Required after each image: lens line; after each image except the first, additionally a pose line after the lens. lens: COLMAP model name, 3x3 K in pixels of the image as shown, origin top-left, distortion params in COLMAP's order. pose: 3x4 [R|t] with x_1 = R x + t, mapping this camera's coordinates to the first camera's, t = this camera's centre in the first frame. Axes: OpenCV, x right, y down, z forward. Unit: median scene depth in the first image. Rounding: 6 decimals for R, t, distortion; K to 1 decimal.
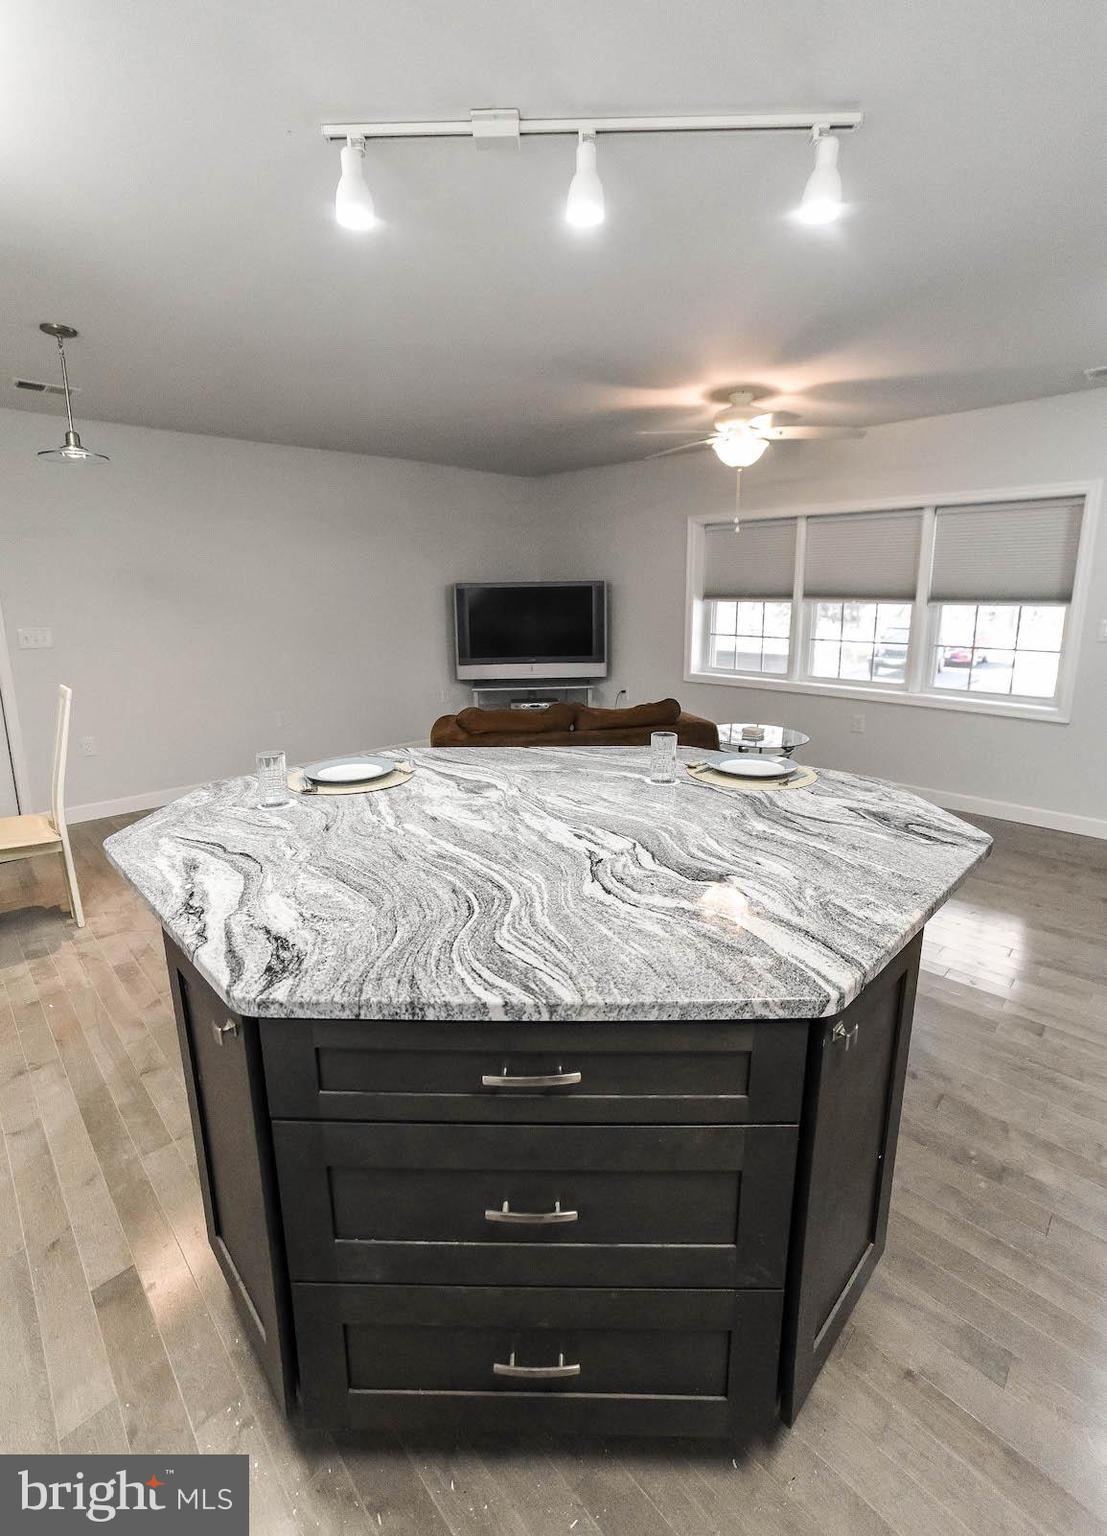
lens RADIAL K [[668.1, 0, 548.9], [0, 668.1, 738.4], [0, 0, 1]] dist [-0.046644, 0.021289]
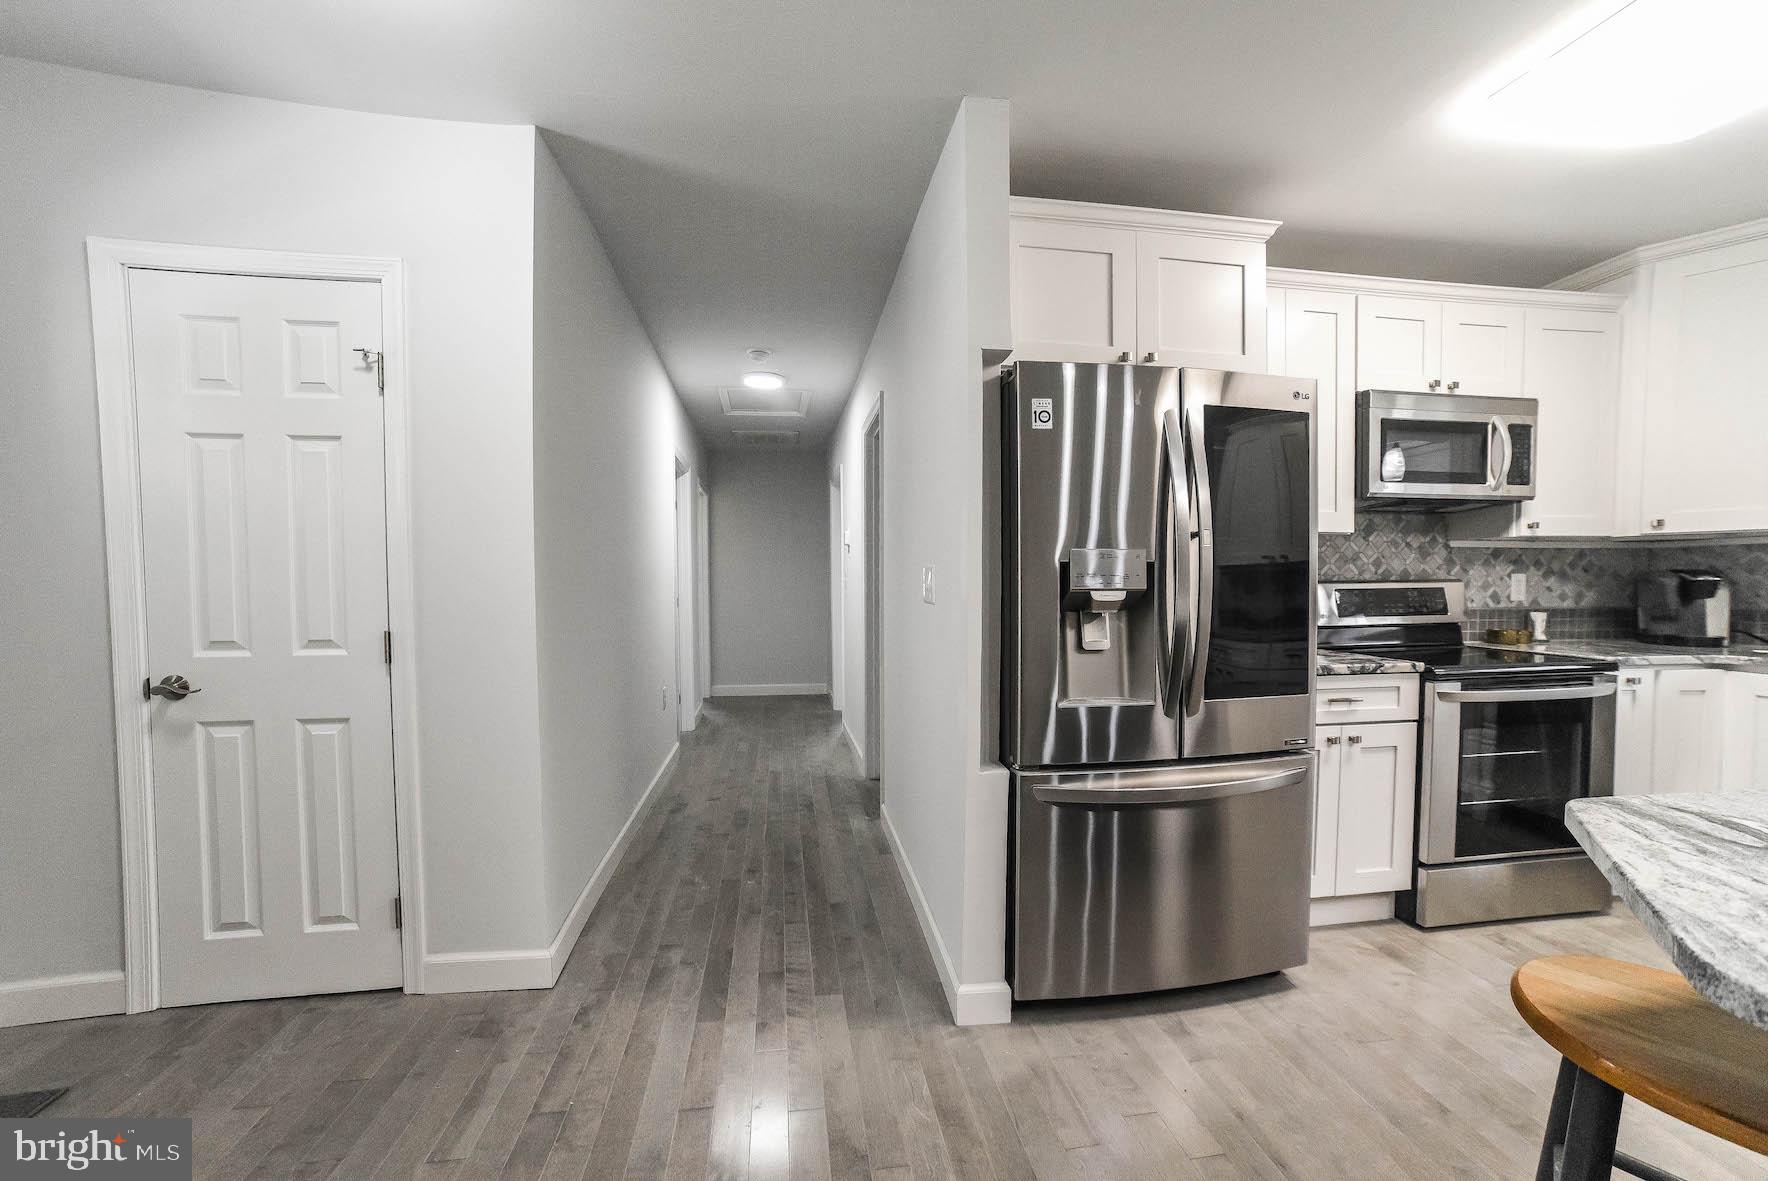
lens RADIAL K [[708.6, 0, 891.2], [0, 708.6, 607.6], [0, 0, 1]] dist [-0.076210, 0.034833]
pose [[-0.813781, -0.017233, 0.580916, 0.789403], [0.127613, 0.969867, 0.207538, -0.240863], [-0.566988, 0.243023, -0.787060, 1.755469]]
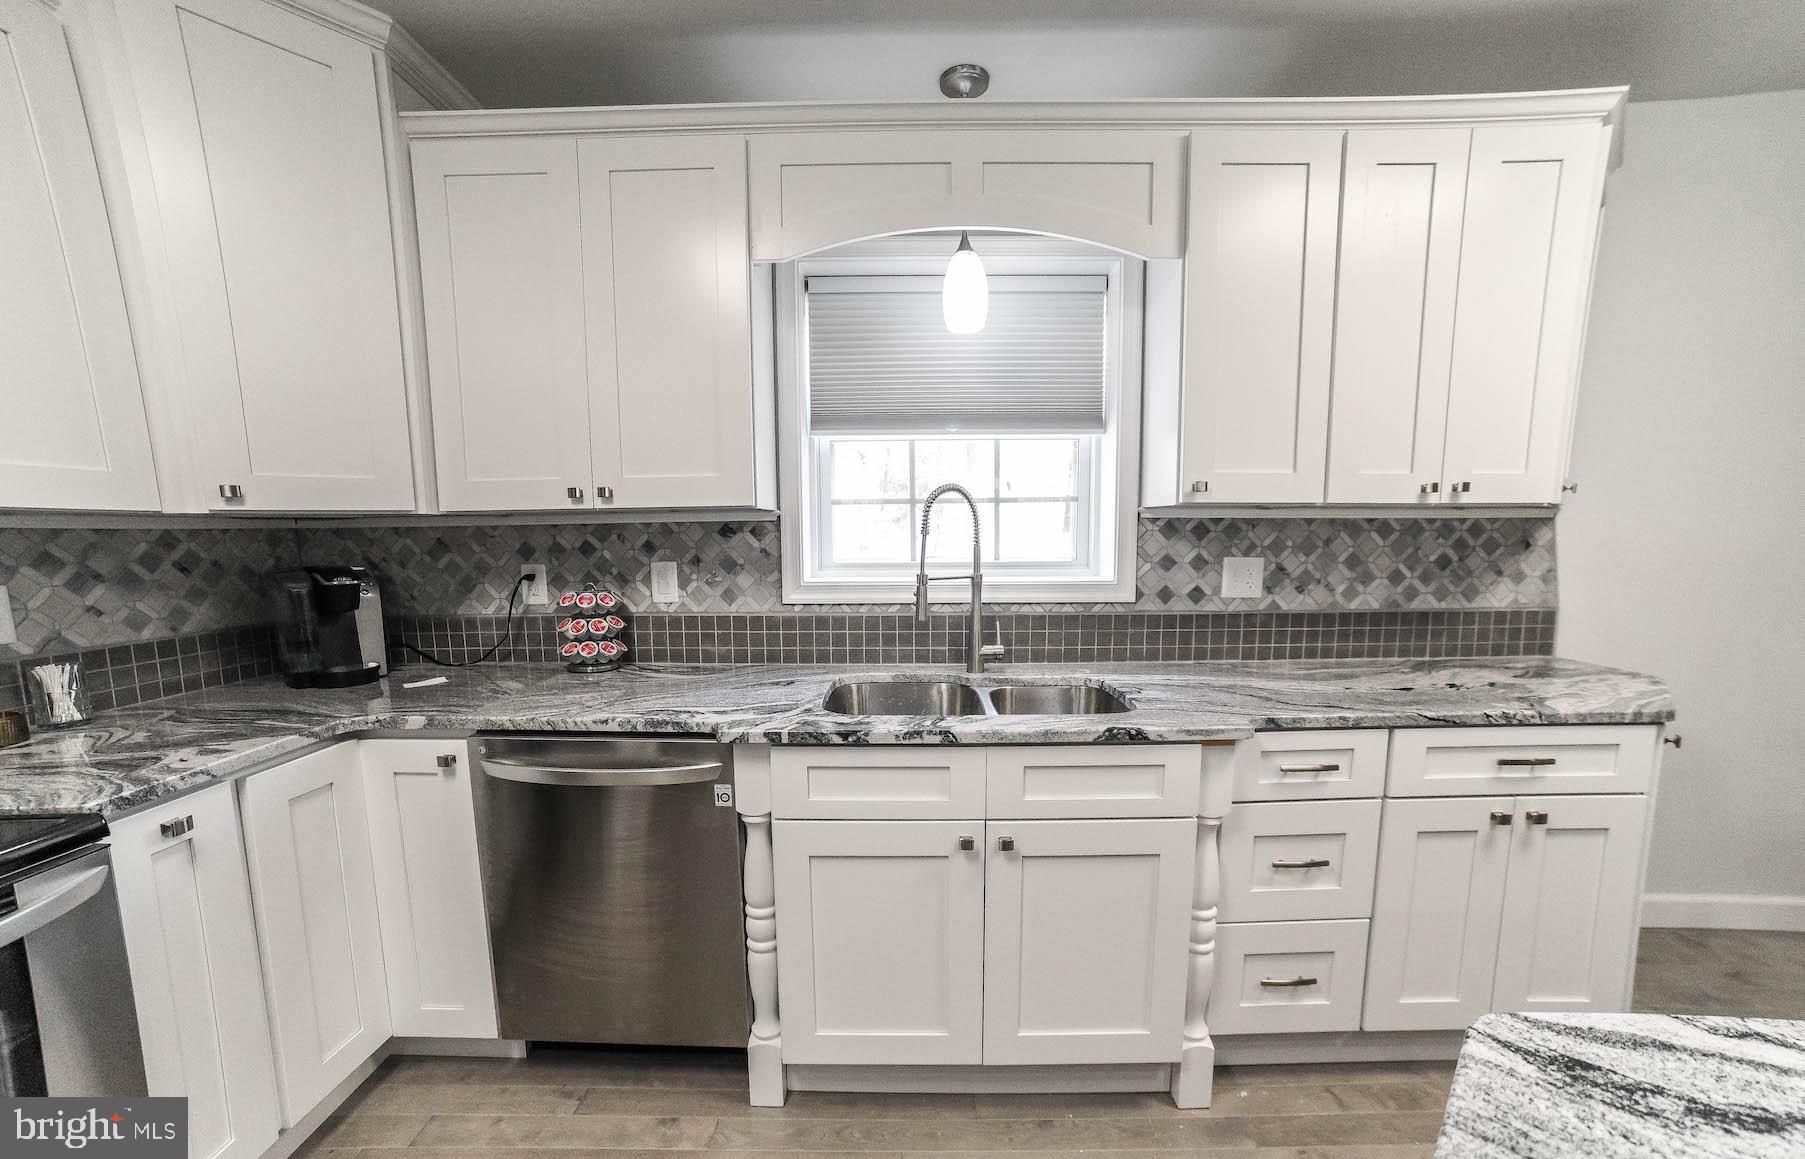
lens RADIAL K [[708.4, 0, 903.4], [0, 708.4, 620.9], [0, 0, 1]] dist [-0.080819, 0.036392]
pose [[-0.699118, 0.103195, -0.707520, 0.232662], [-0.140790, 0.950289, 0.277722, -0.061331], [0.701008, 0.293772, -0.649836, 0.534839]]
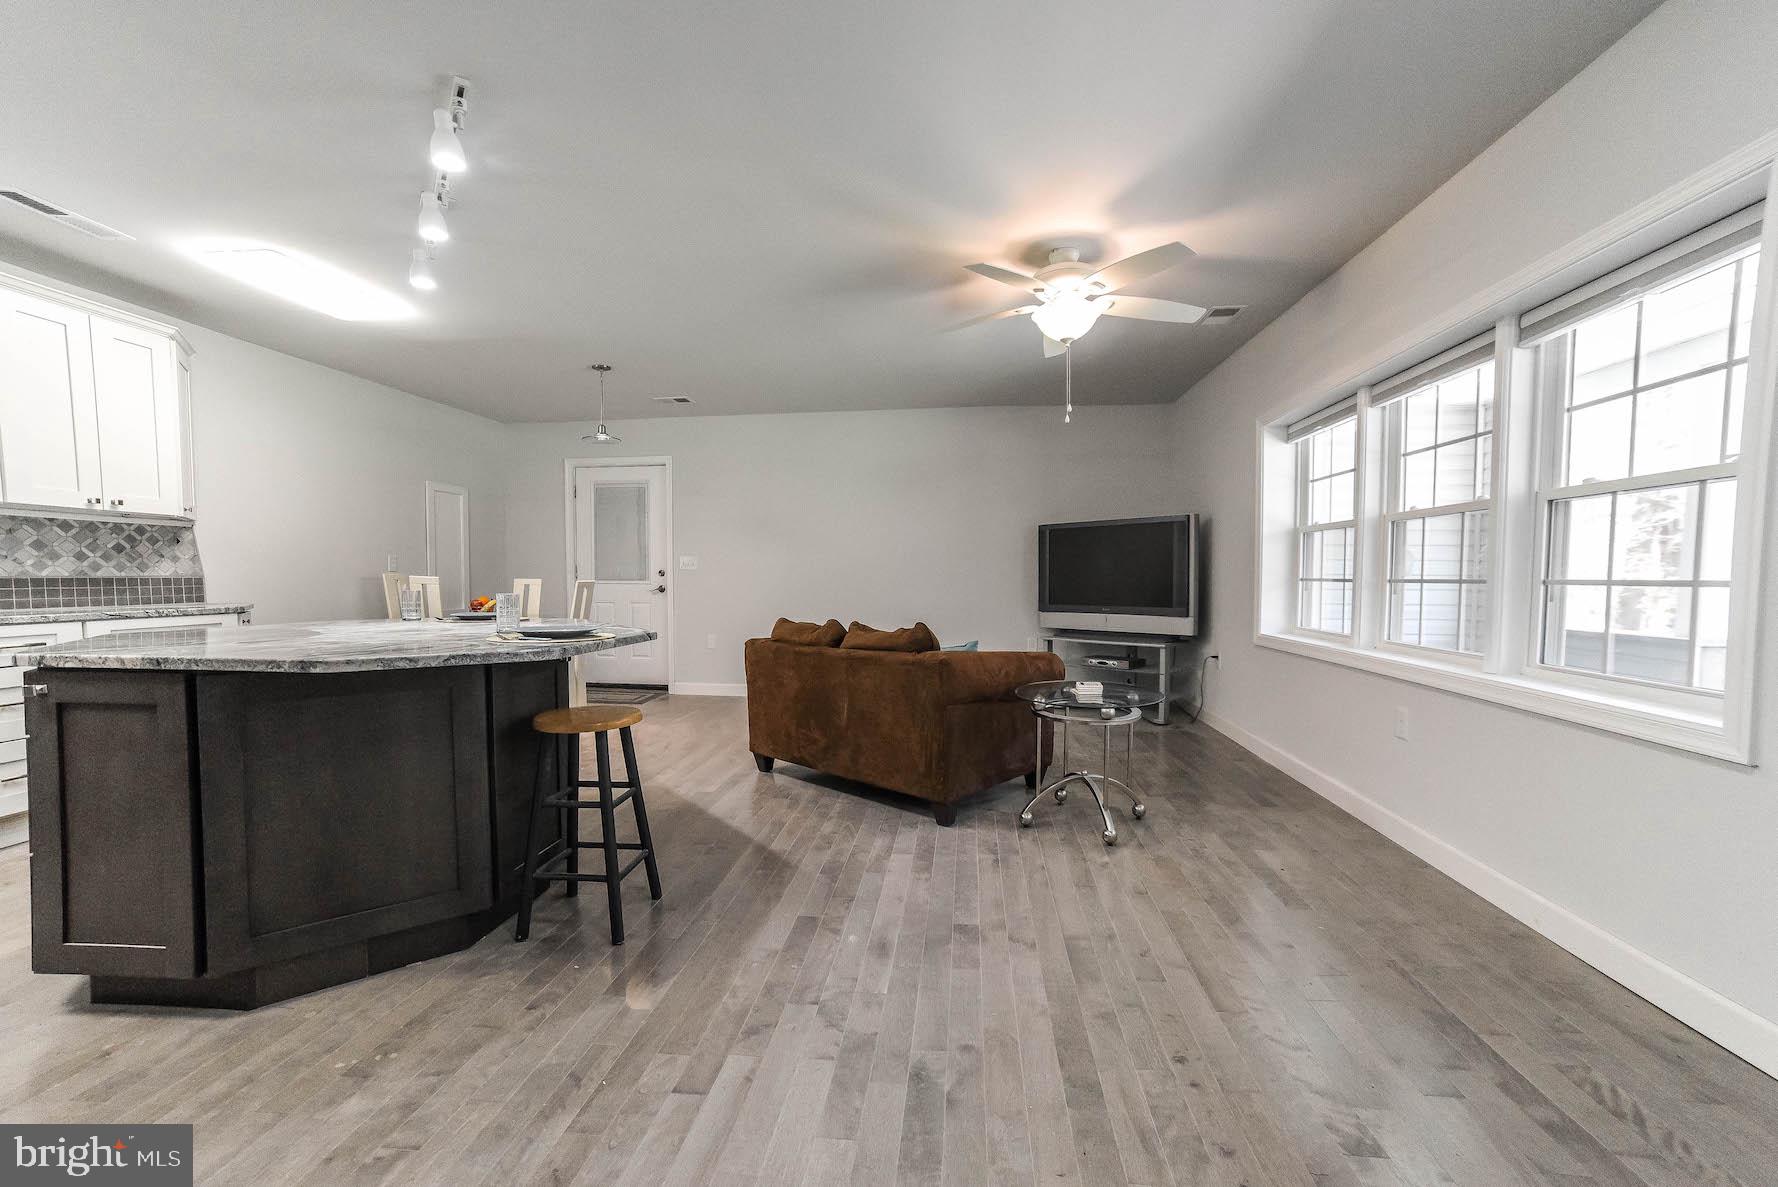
lens RADIAL K [[712.6, 0, 896.2], [0, 712.6, 610.7], [0, 0, 1]] dist [-0.076210, 0.034833]
pose [[0.637939, 0.043966, -0.768830, 1.987138], [-0.167206, 0.982460, -0.082556, 0.013406], [0.751715, 0.181219, 0.634101, 0.922984]]
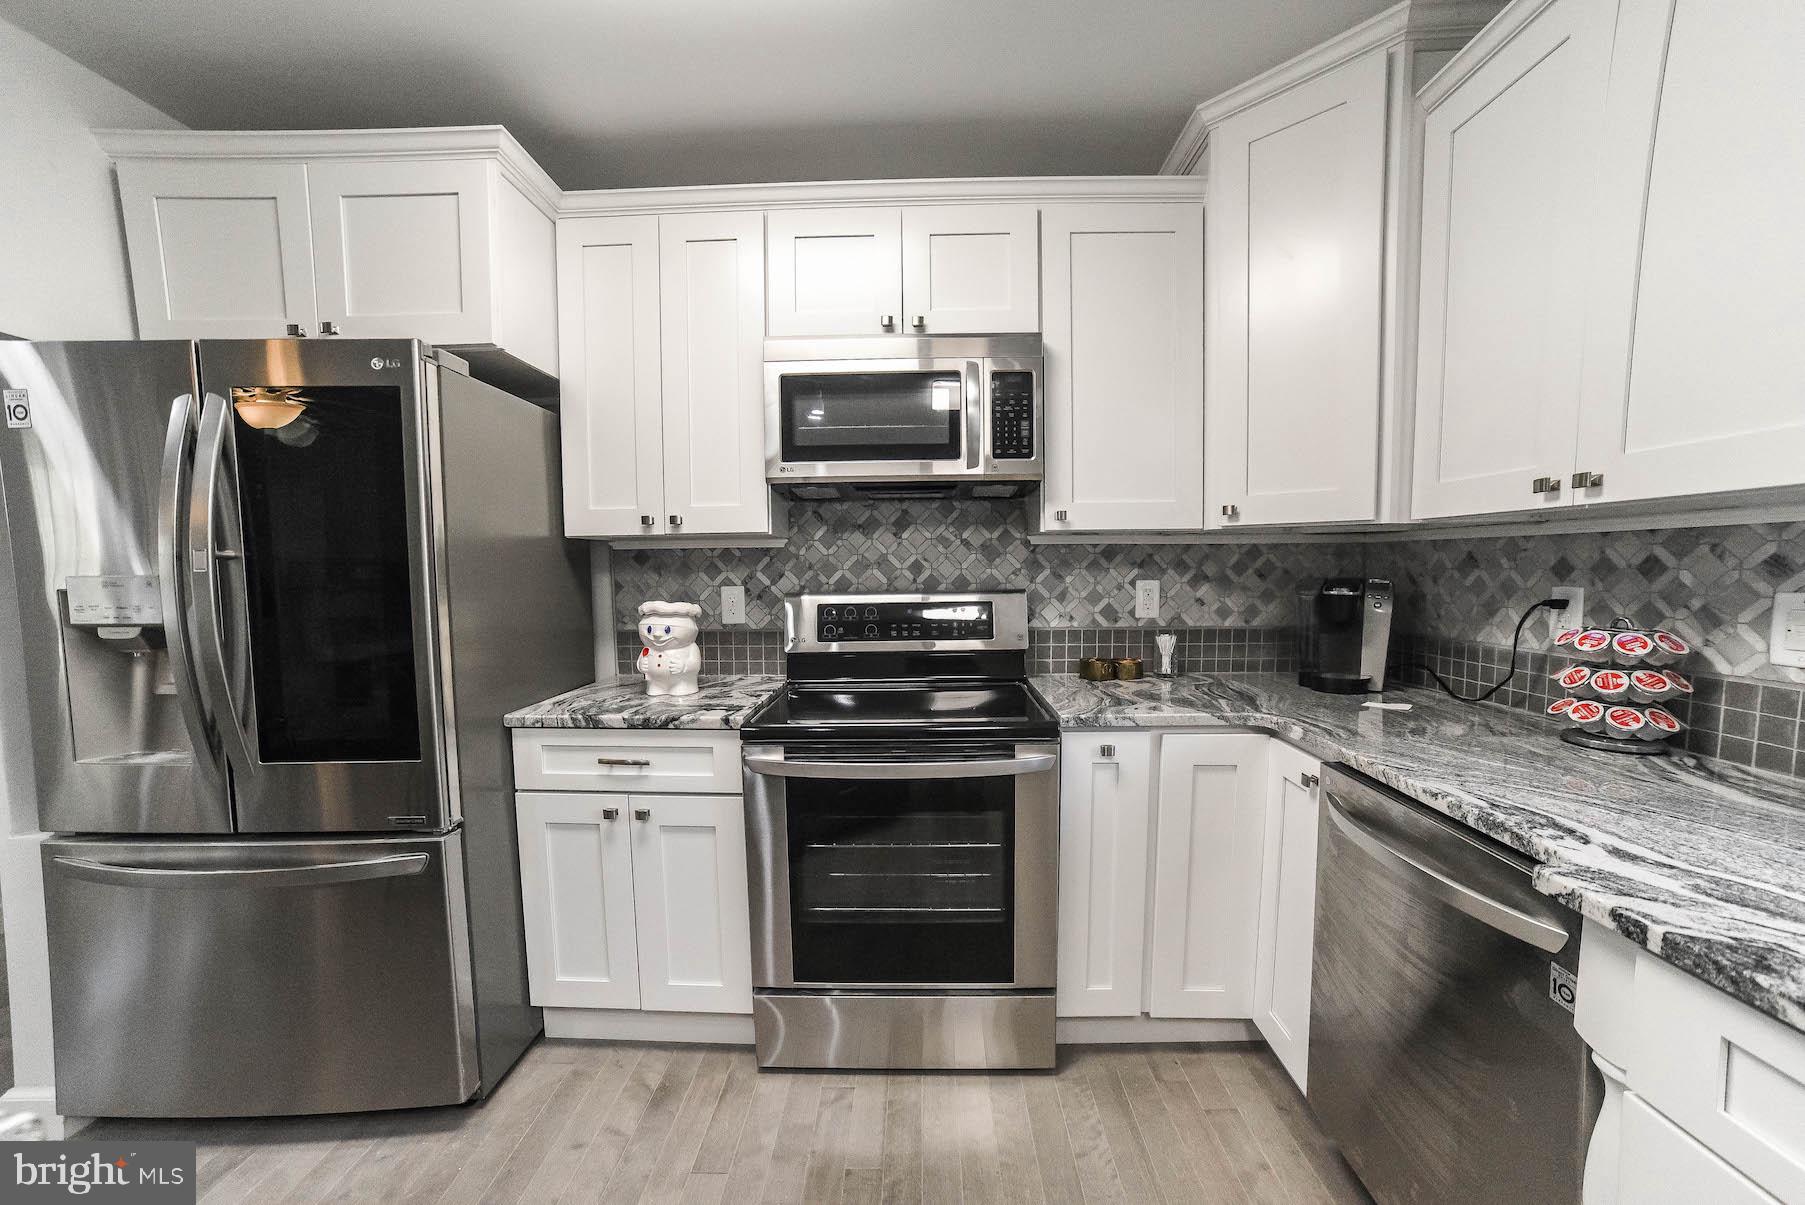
lens RADIAL K [[709.7, 0, 912.2], [0, 709.7, 620.6], [0, 0, 1]] dist [-0.075260, 0.033028]
pose [[-0.704525, -0.048365, 0.708029, -0.277356], [0.159405, 0.961397, 0.224289, -0.011343], [-0.691545, 0.270881, -0.669619, 0.439036]]
